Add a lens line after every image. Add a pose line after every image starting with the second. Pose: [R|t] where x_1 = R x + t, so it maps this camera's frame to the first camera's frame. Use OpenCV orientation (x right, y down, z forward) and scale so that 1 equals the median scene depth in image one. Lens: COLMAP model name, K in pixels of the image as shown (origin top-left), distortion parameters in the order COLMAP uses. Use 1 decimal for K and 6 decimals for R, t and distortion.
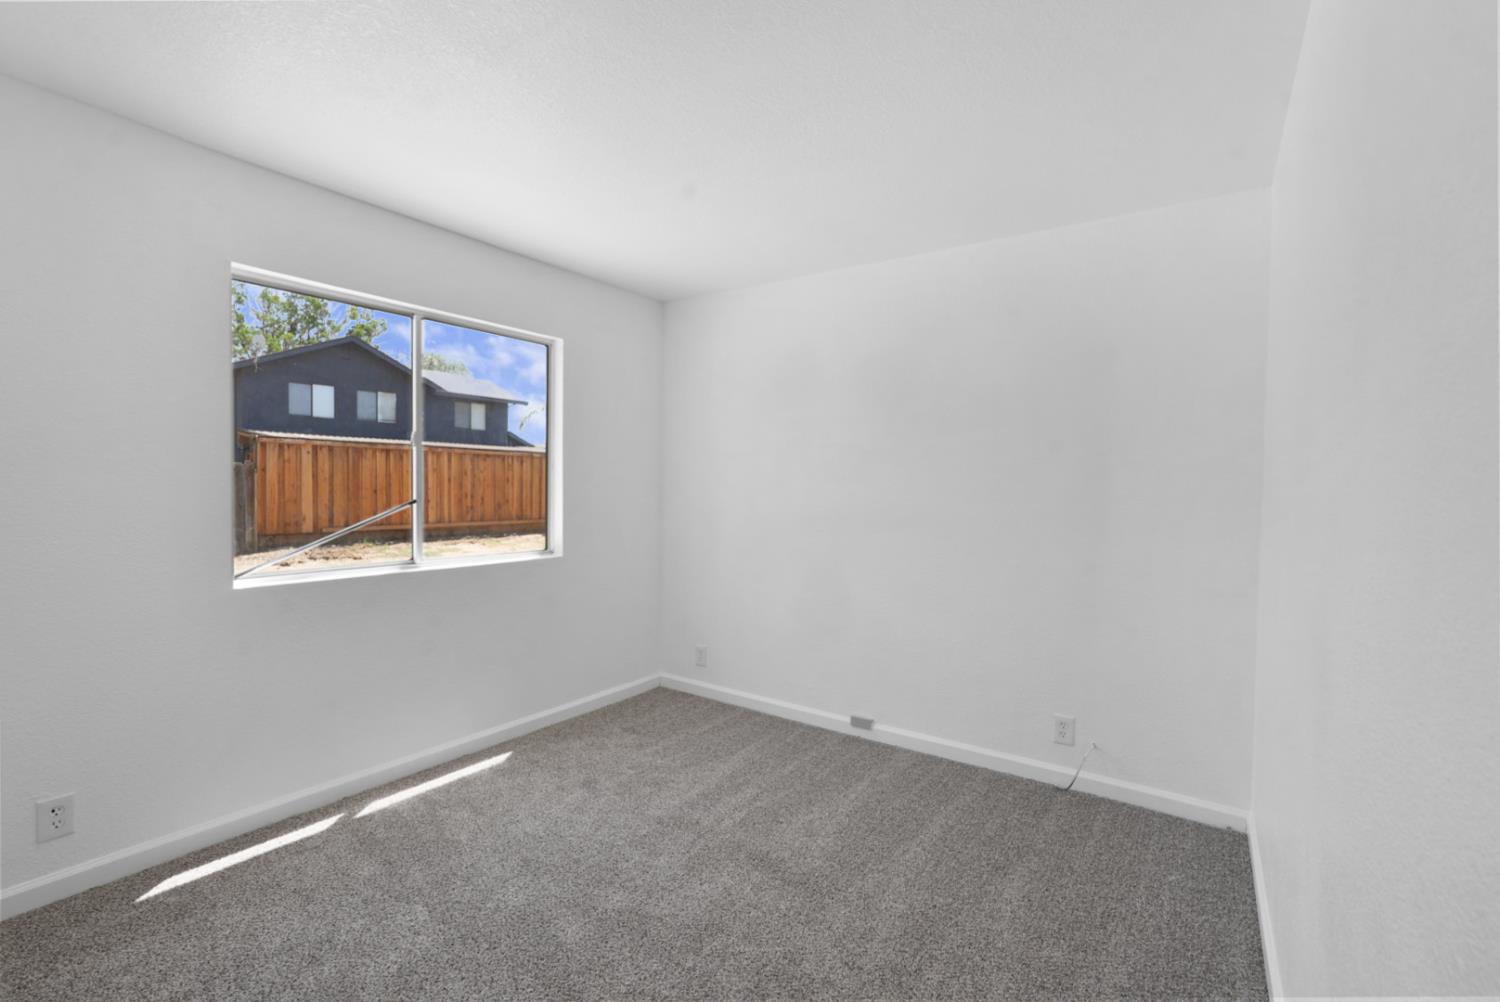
lens RADIAL K [[666.5, 0, 755.9], [0, 666.5, 493.2], [0, 0, 1]] dist [-0.000041, 0.000121]
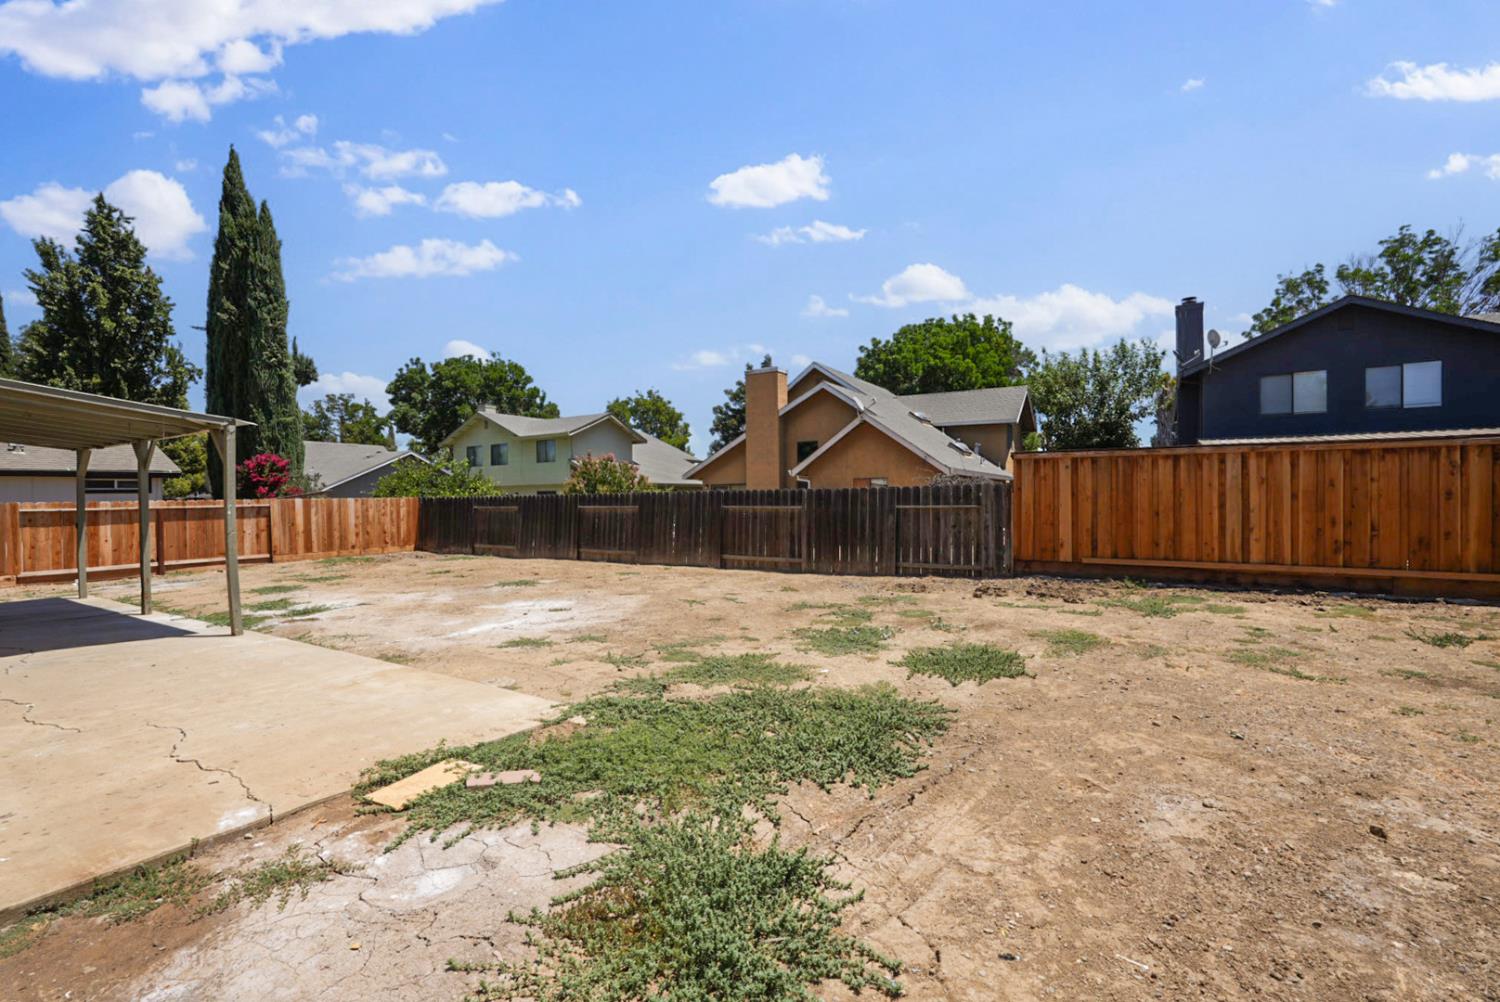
lens RADIAL K [[666.5, 0, 755.9], [0, 666.5, 493.2], [0, 0, 1]] dist [-0.000041, 0.000121]
pose [[0.041219, -0.012638, -0.999070, 0.134652], [-0.002613, 0.999915, -0.012756, -0.013554], [0.999147, 0.003136, 0.041183, 0.479667]]
